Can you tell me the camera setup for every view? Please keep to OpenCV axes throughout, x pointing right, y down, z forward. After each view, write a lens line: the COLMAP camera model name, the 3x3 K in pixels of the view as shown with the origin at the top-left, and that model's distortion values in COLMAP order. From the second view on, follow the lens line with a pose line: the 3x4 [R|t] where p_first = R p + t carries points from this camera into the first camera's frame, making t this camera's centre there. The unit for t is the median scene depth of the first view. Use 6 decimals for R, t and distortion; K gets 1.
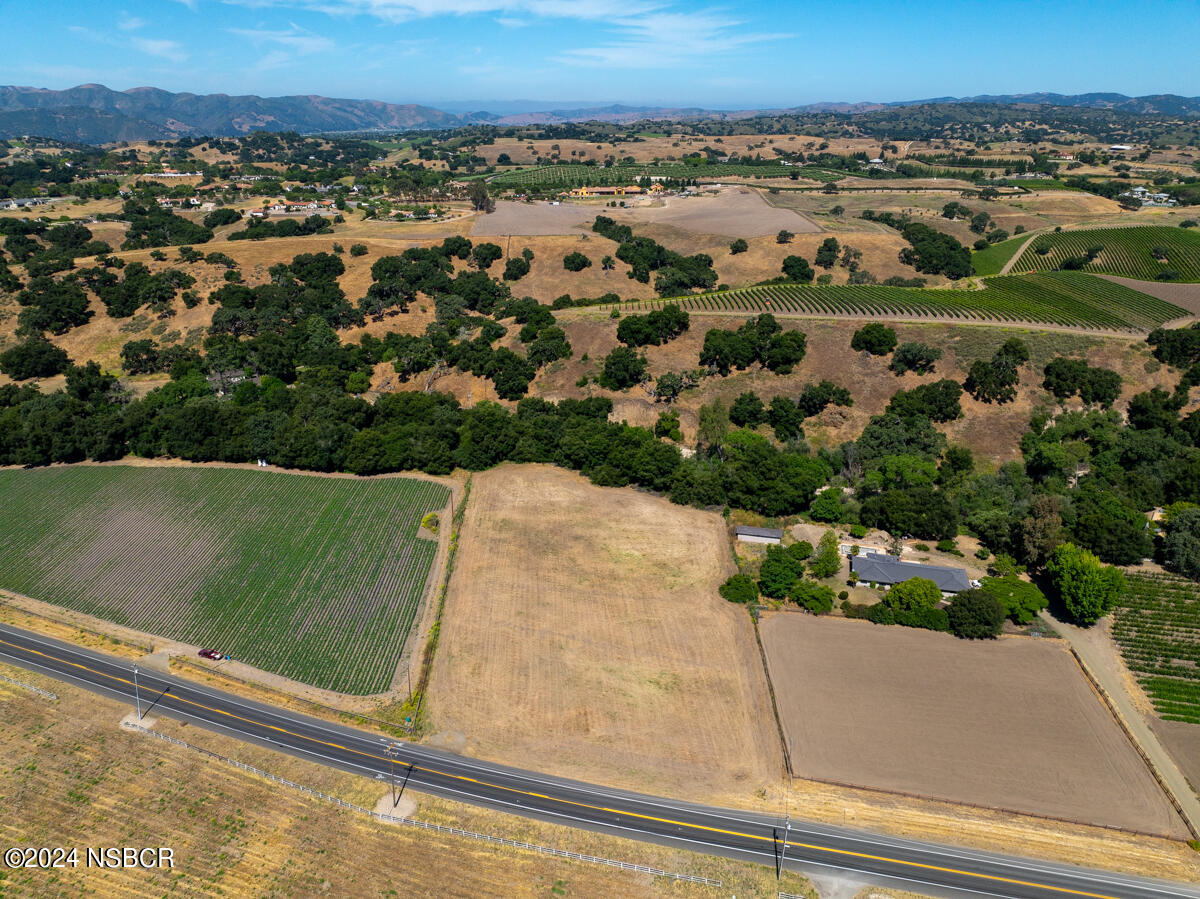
lens RADIAL K [[847.1, 0, 600.0], [0, 847.1, 449.5], [0, 0, 1]] dist [-0.051003, 0.021774]
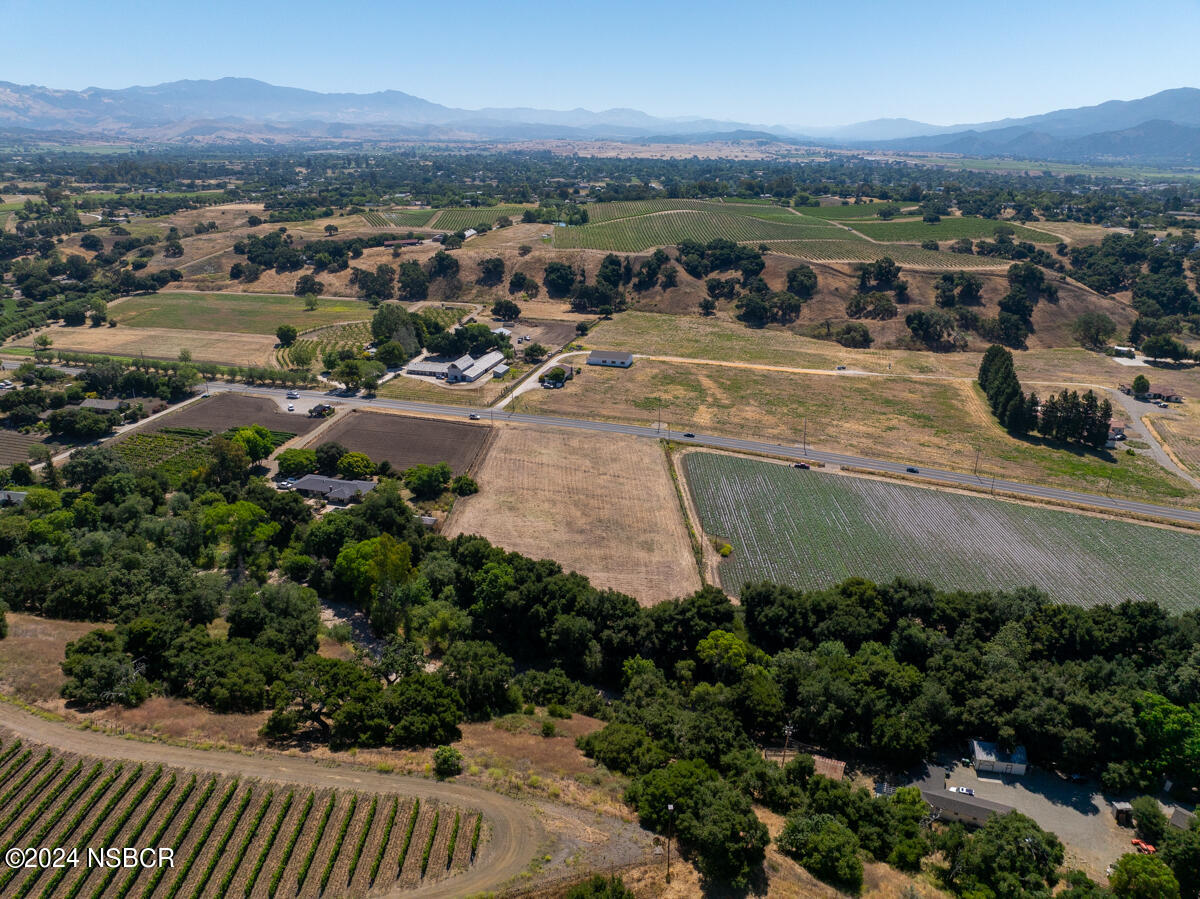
lens RADIAL K [[840.5, 0, 600.0], [0, 840.5, 449.5], [0, 0, 1]] dist [-0.023688, -0.039248]
pose [[-0.999815, -0.012390, 0.014738, -0.060155], [0.000717, 0.740943, 0.671568, -0.637478], [-0.019241, 0.671454, -0.740796, 1.568928]]
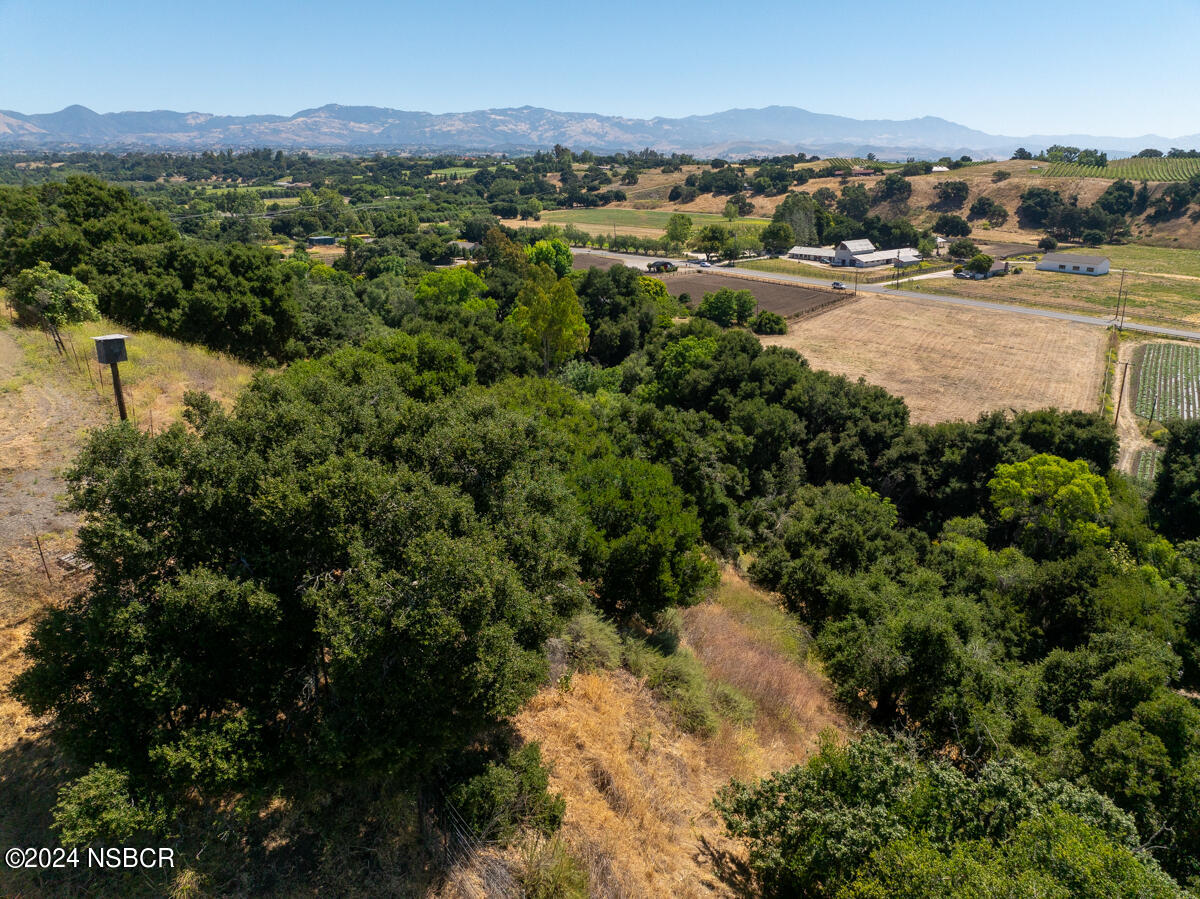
lens RADIAL K [[847.1, 0, 600.0], [0, 847.1, 449.5], [0, 0, 1]] dist [-0.051003, 0.021774]
pose [[-0.827578, -0.180441, 0.531559, -0.174112], [0.209795, 0.778892, 0.591028, -0.273038], [-0.520673, 0.600640, -0.606738, 1.418046]]
